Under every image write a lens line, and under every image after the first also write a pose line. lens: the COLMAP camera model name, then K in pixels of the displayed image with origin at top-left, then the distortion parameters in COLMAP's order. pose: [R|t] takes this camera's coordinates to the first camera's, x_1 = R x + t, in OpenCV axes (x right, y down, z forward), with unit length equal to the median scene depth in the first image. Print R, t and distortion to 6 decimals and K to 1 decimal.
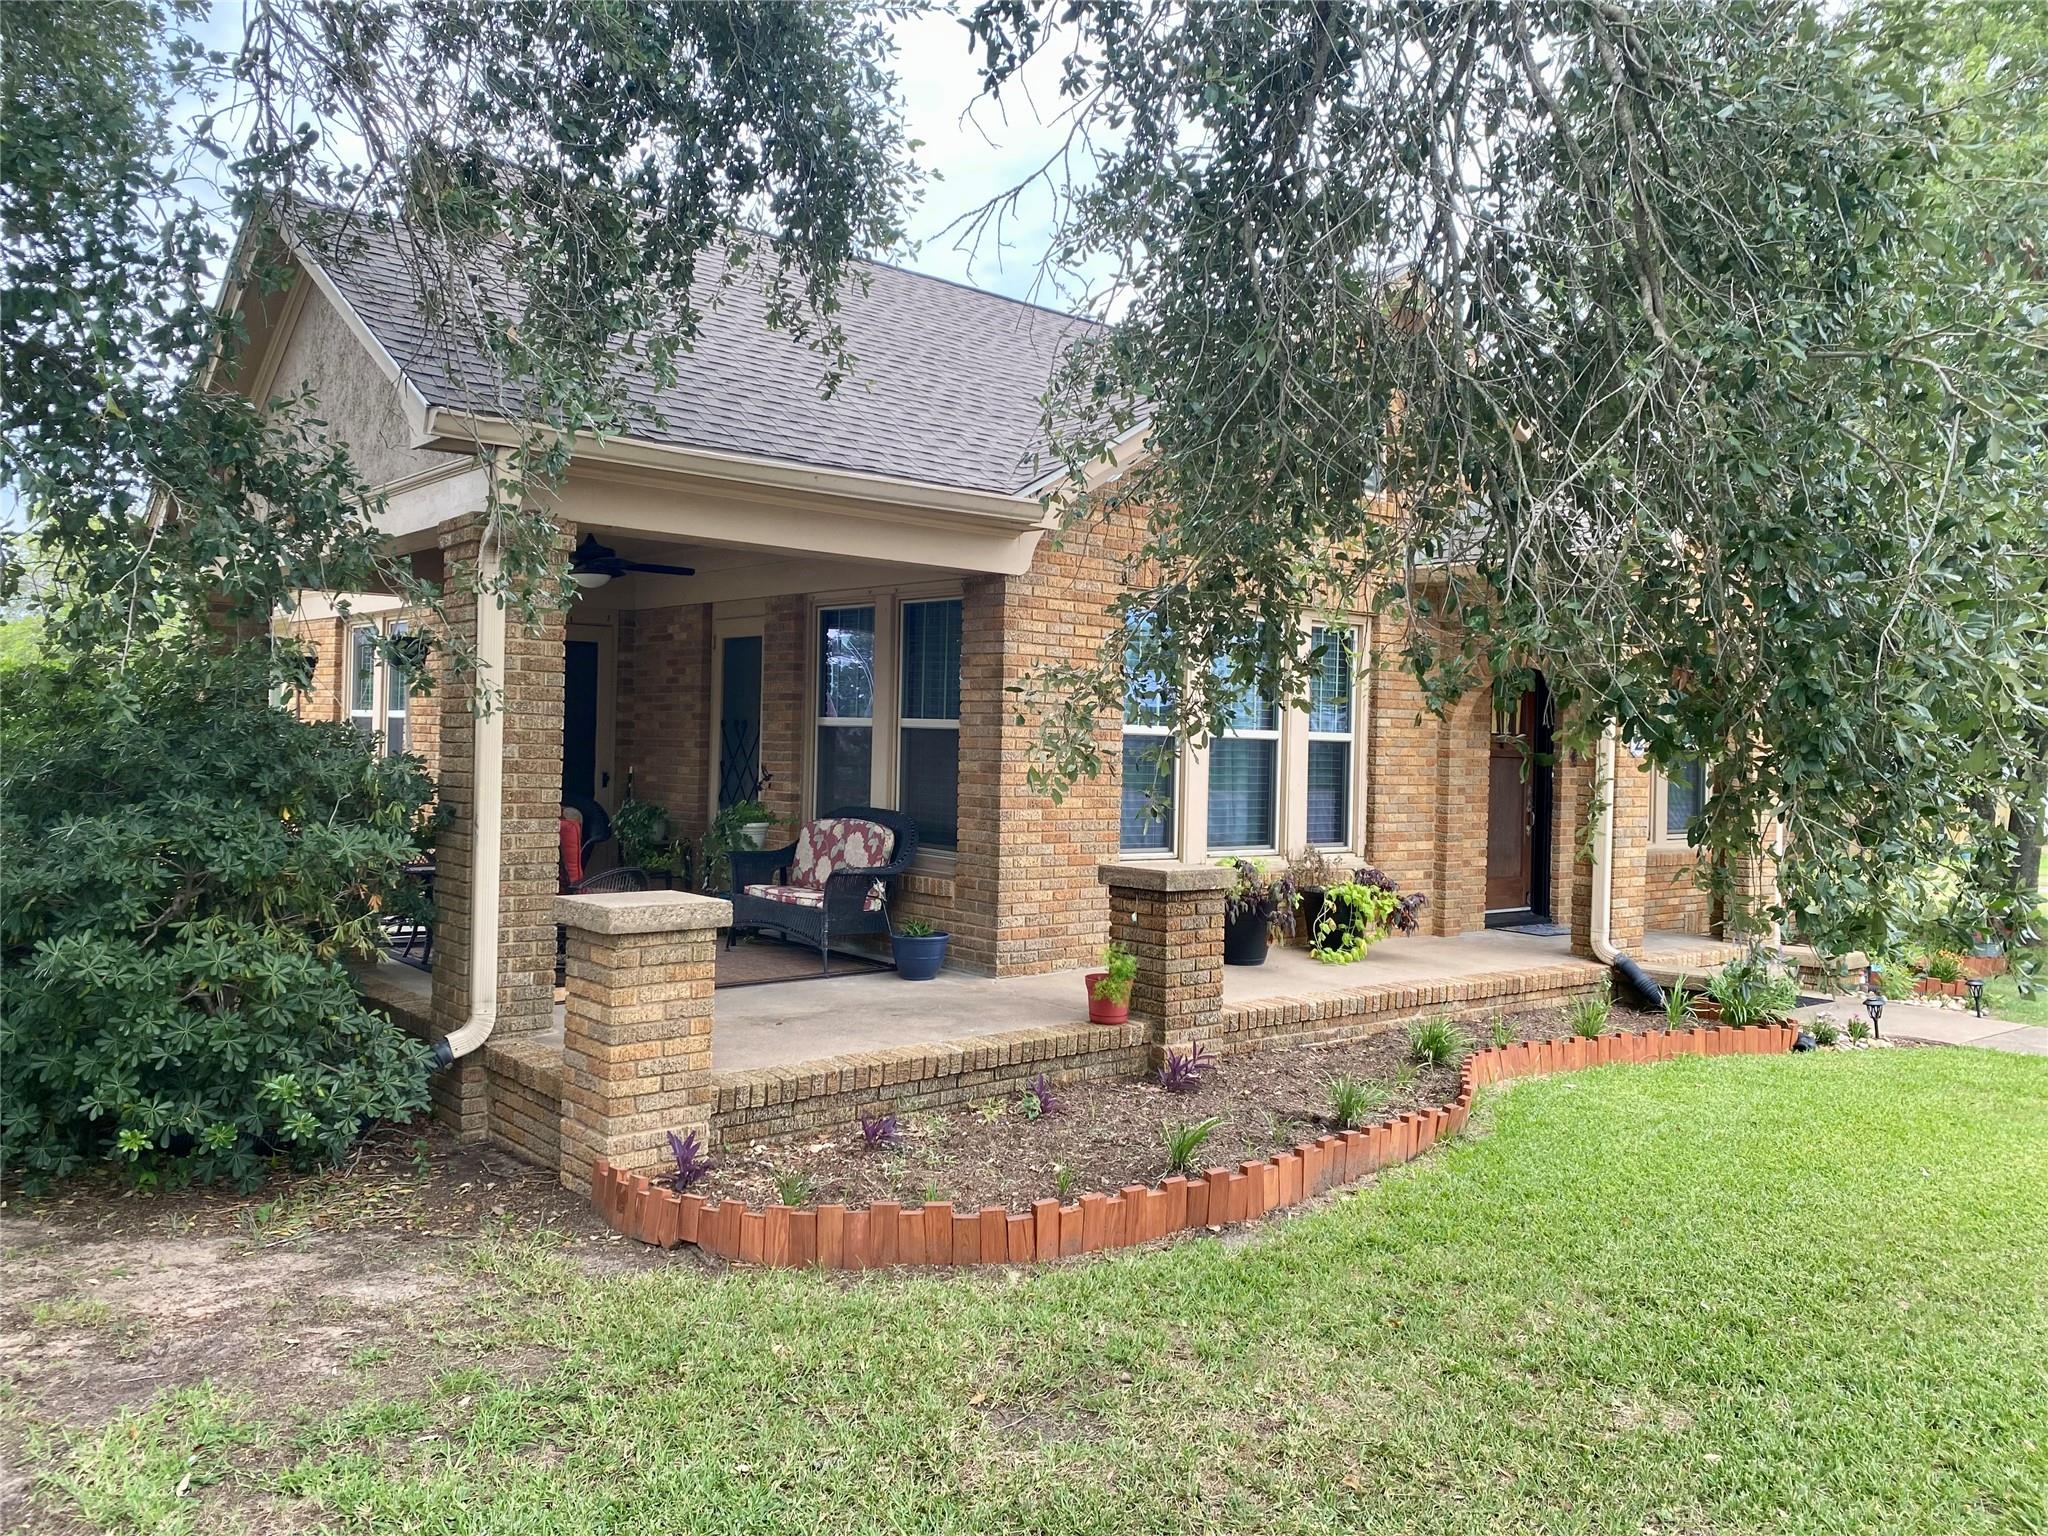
lens RADIAL K [[1555.5, 0, 1030.3], [0, 1555.5, 767.9], [0, 0, 1]] dist [0.057501, -0.070283]
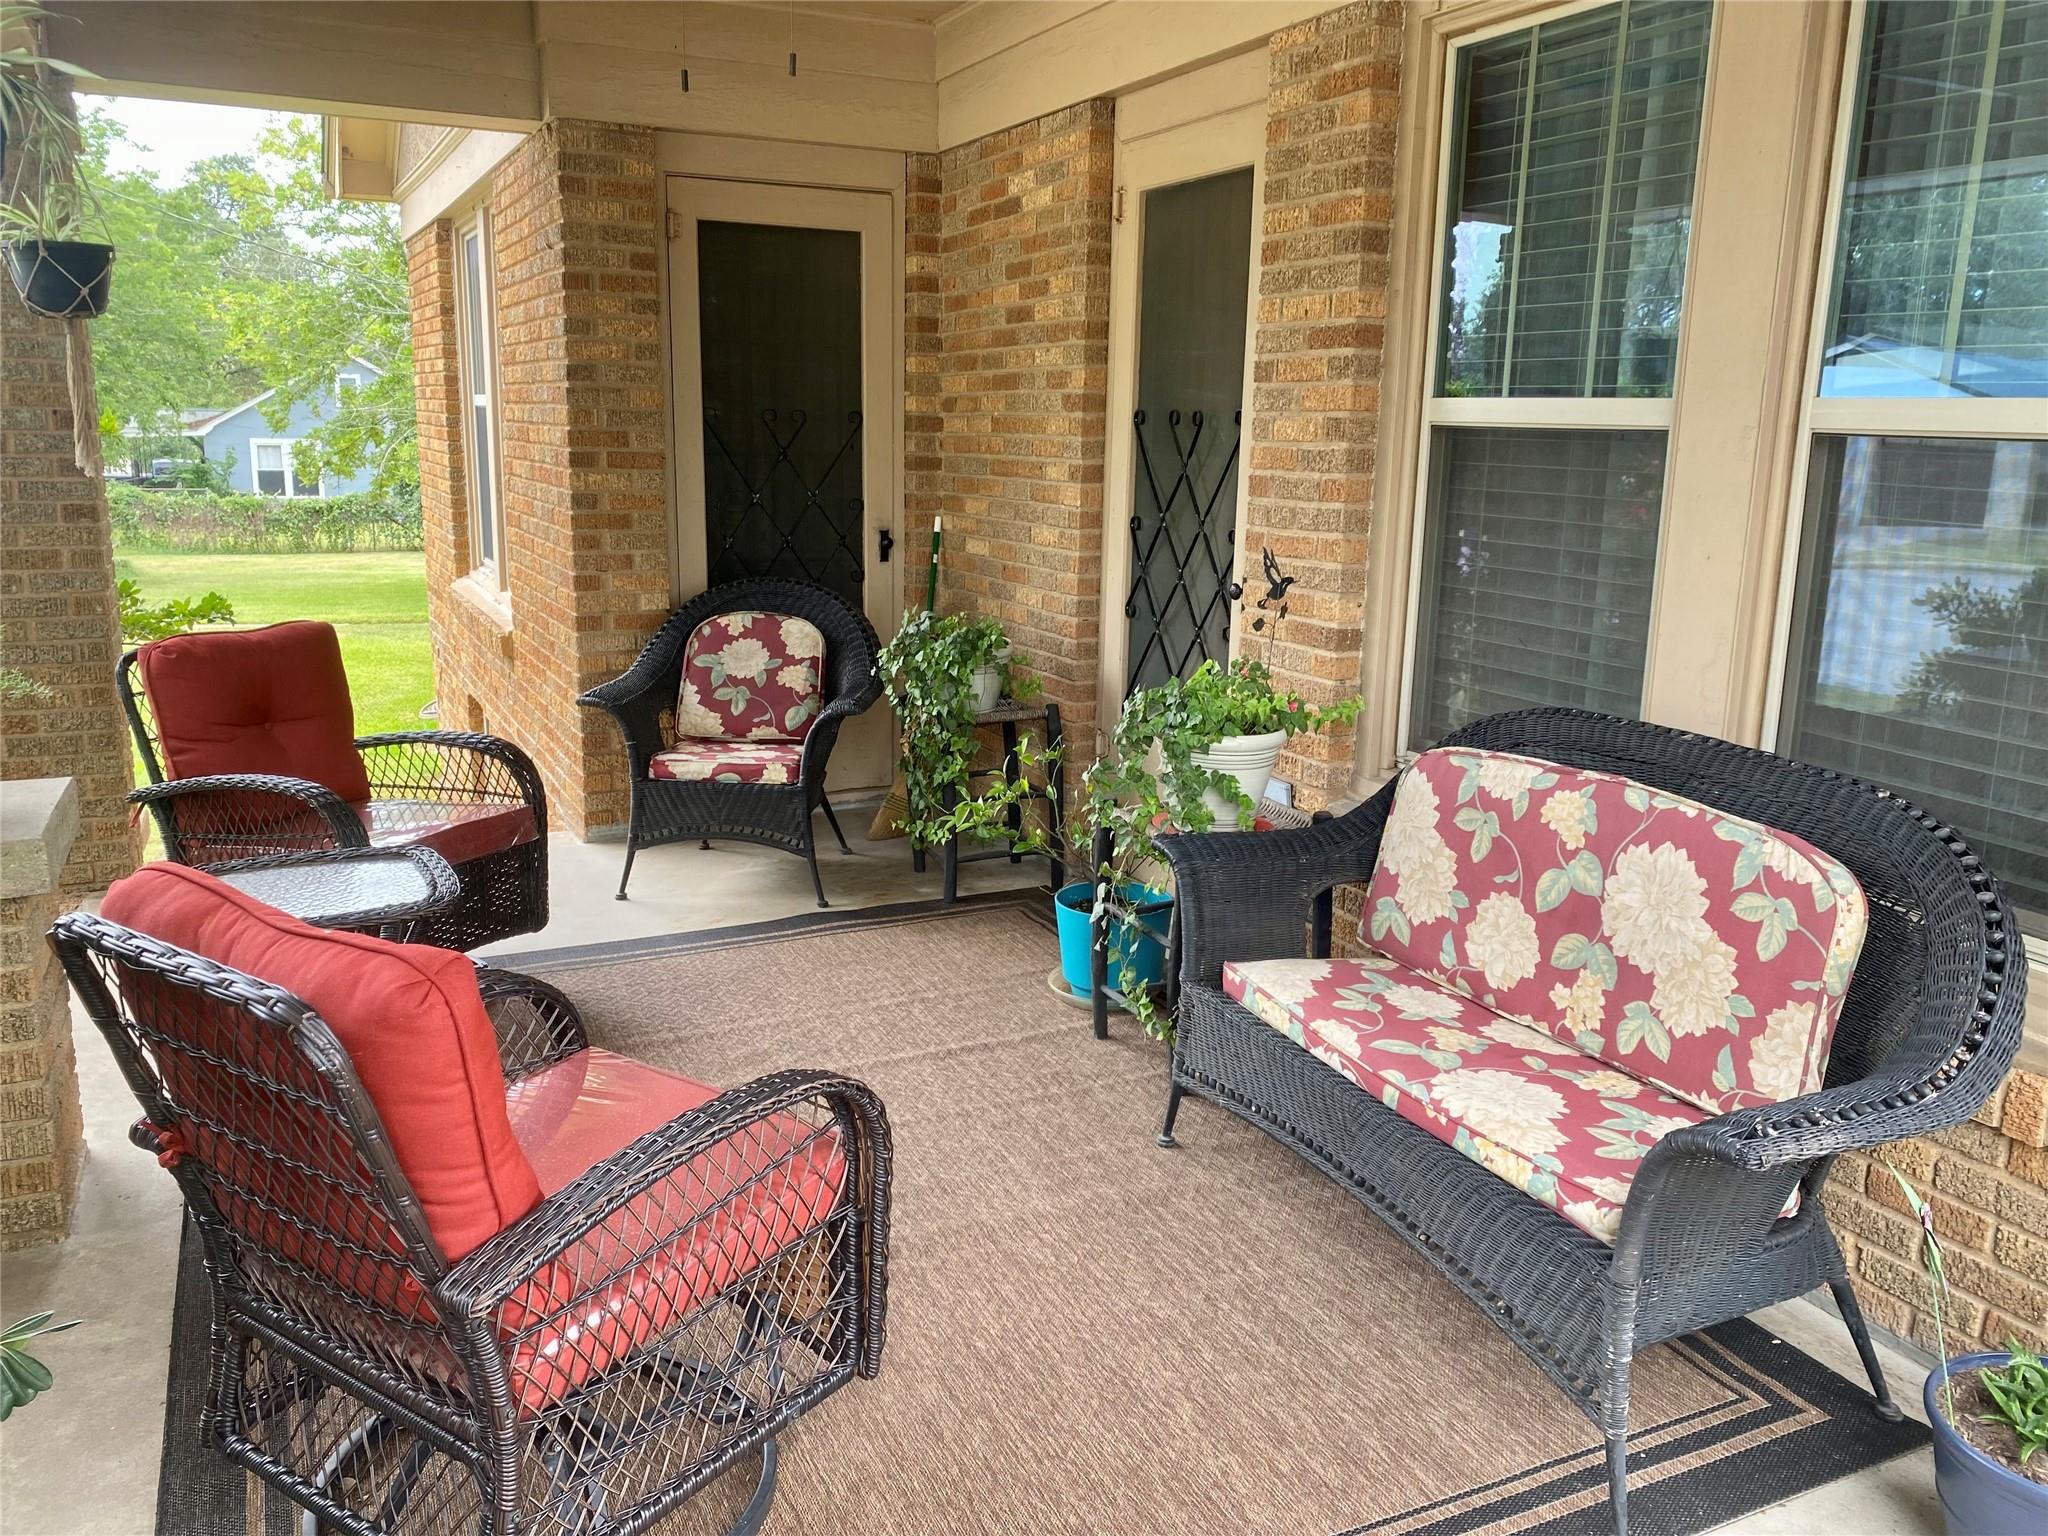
lens RADIAL K [[1555.5, 0, 1018.8], [0, 1555.5, 766.7], [0, 0, 1]] dist [0.057501, -0.070283]
pose [[0.969063, 0.040281, -0.243506, -0.144347], [0.008902, 0.980246, 0.197583, -0.023491], [0.246654, -0.193638, 0.949561, 0.681582]]
